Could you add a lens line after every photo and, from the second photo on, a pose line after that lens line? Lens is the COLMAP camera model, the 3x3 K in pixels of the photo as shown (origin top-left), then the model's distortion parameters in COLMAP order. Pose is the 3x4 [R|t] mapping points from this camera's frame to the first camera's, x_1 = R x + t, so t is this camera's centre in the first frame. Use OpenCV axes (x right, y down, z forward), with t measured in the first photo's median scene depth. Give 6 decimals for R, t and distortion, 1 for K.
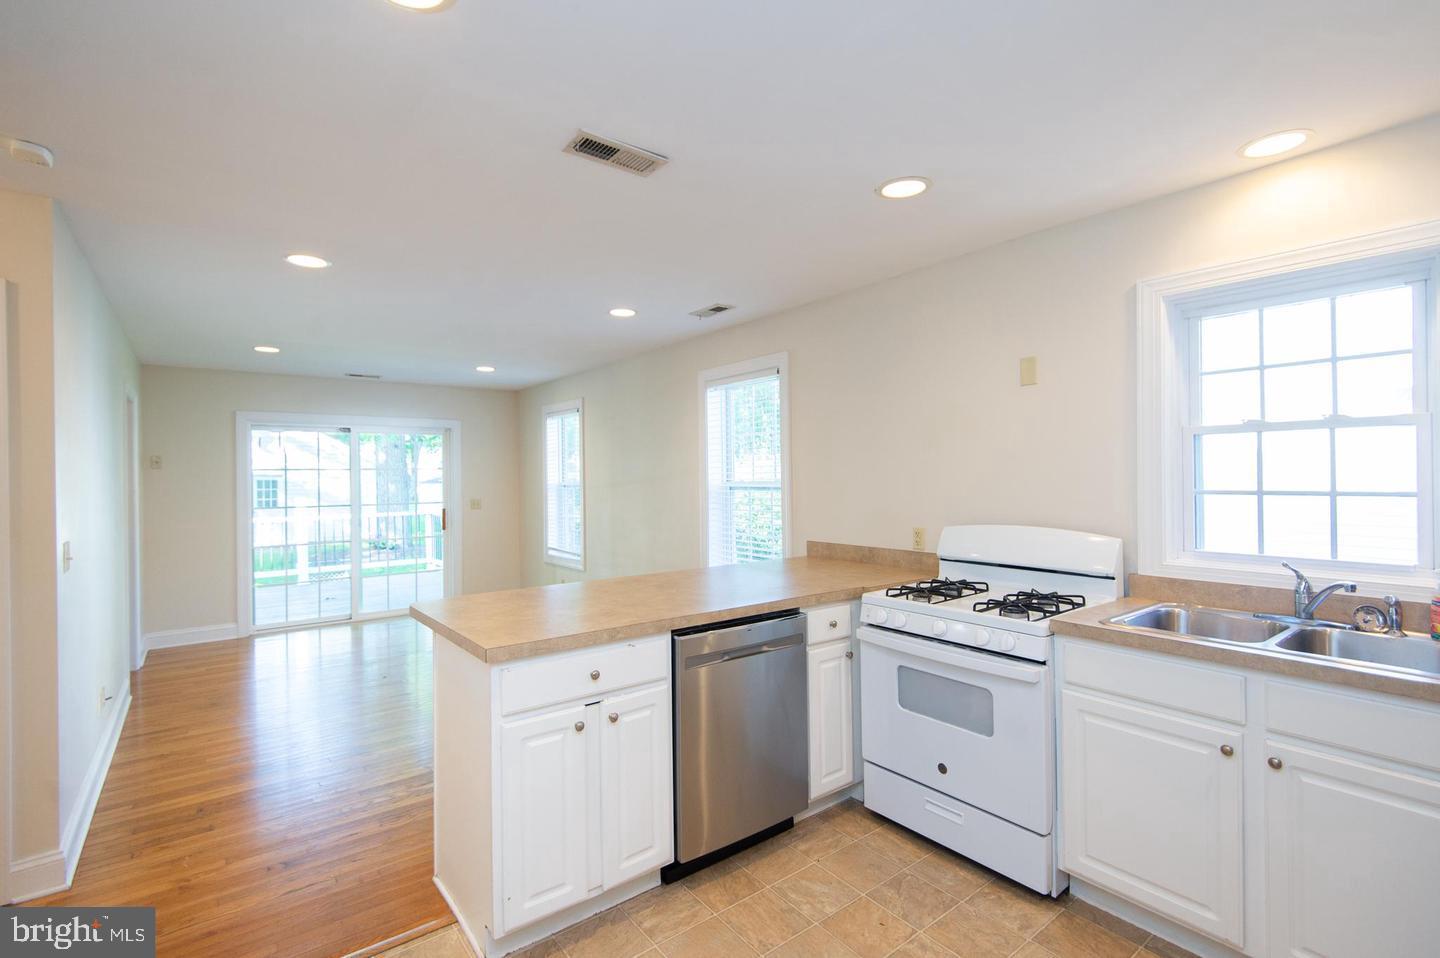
lens RADIAL K [[659.7, 0, 720.1], [0, 659.7, 478.2], [0, 0, 1]] dist [0.027057, -0.012275]
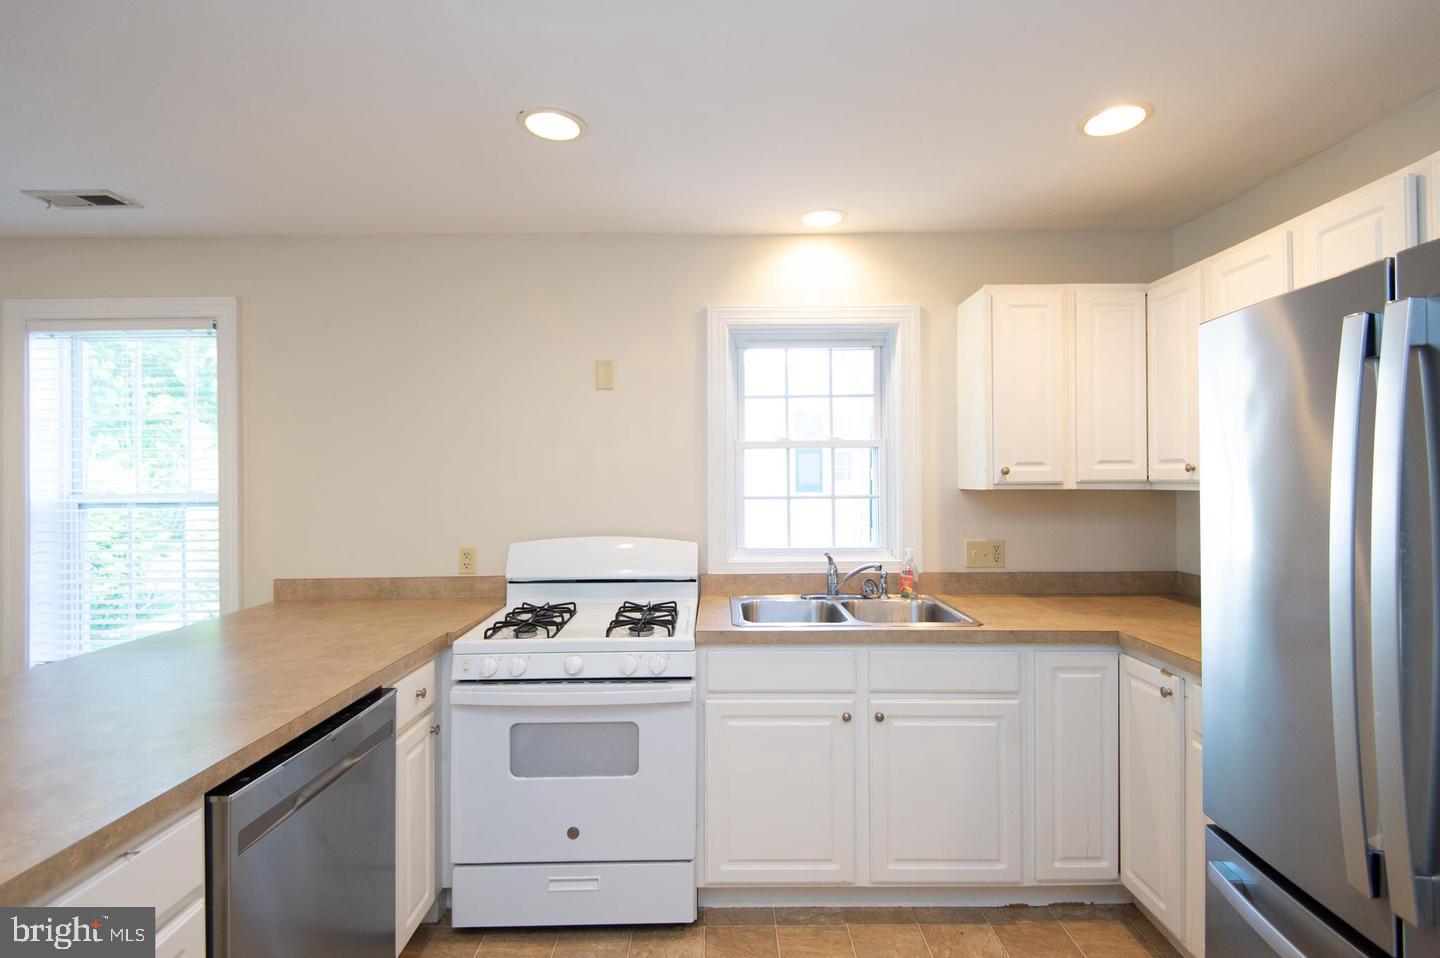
lens RADIAL K [[659.7, 0, 711.0], [0, 659.7, 476.3], [0, 0, 1]] dist [0.027057, -0.012275]
pose [[0.606923, 0.009058, 0.794709, -0.204089], [0.004269, 0.999883, -0.014657, -0.000152], [-0.794749, 0.012288, 0.606814, 0.307416]]
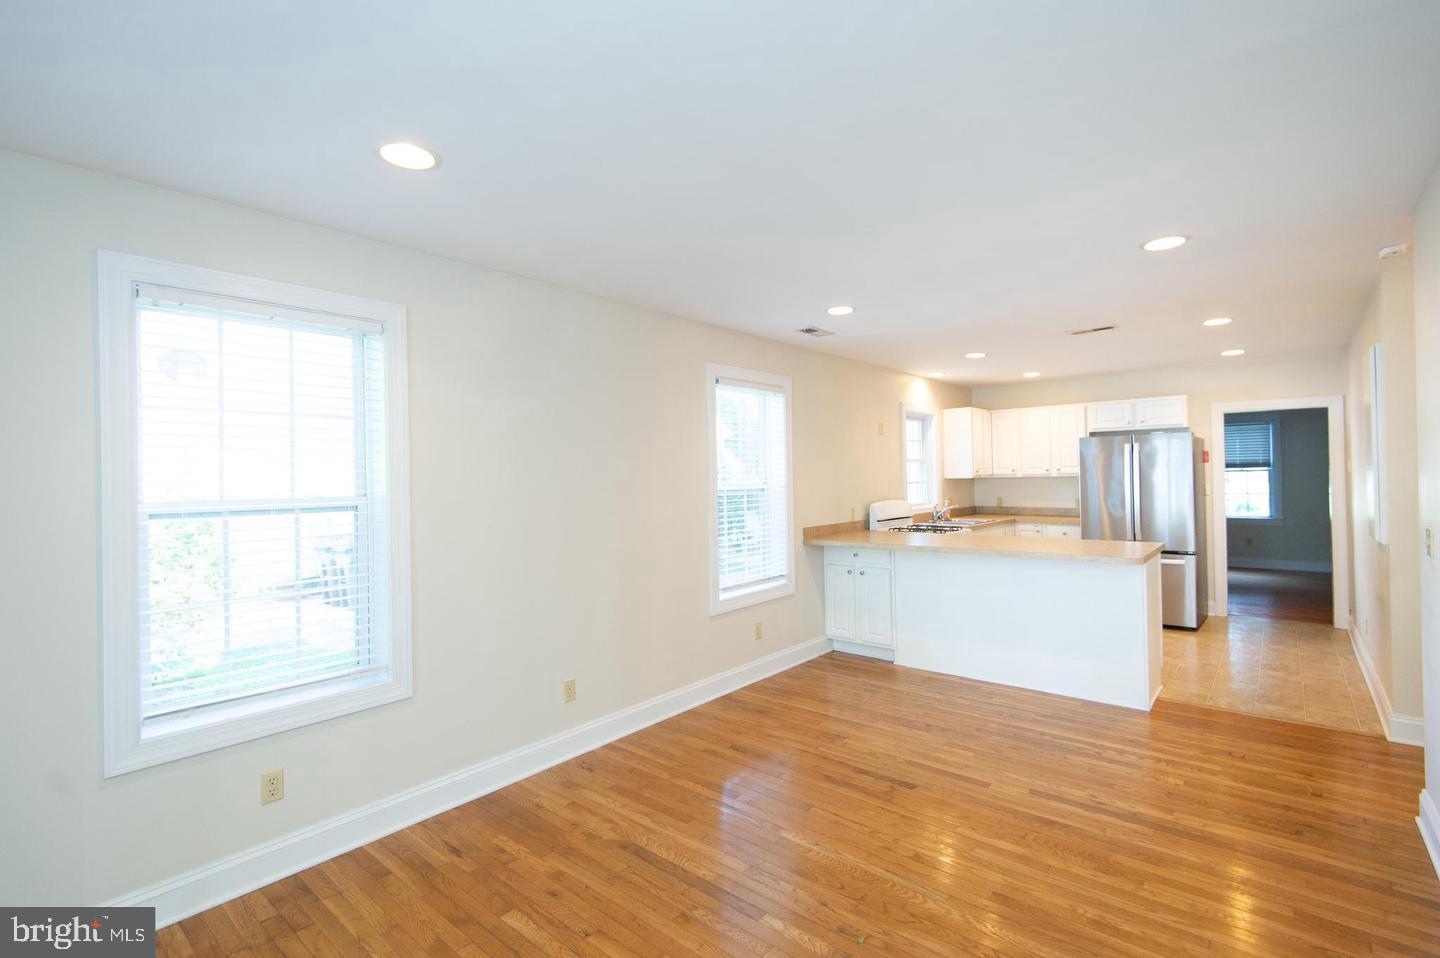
lens RADIAL K [[659.7, 0, 715.1], [0, 659.7, 479.7], [0, 0, 1]] dist [0.027057, -0.012275]
pose [[-0.206030, 0.009115, 0.978503, -1.559474], [0.023320, 0.999718, -0.004402, -0.000161], [-0.978268, 0.021912, -0.206185, 2.028106]]
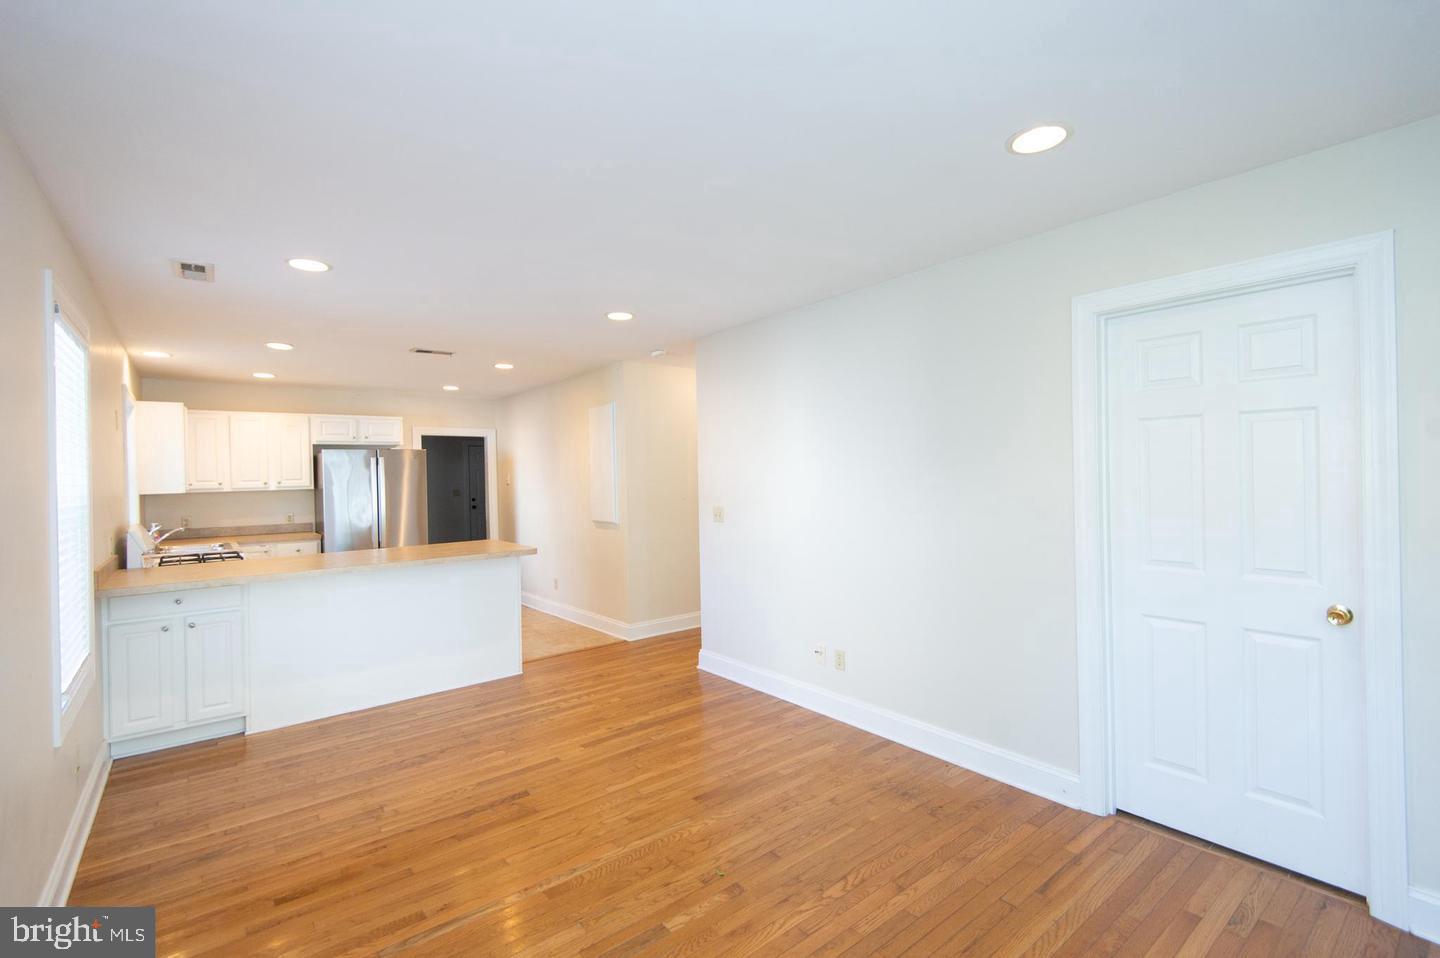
lens RADIAL K [[659.7, 0, 715.6], [0, 659.7, 470.2], [0, 0, 1]] dist [0.027057, -0.012275]
pose [[-0.999104, 0.033956, -0.025269, -0.373659], [0.034061, 0.999413, -0.003734, -0.002186], [0.025128, -0.004591, -0.999674, 2.957434]]
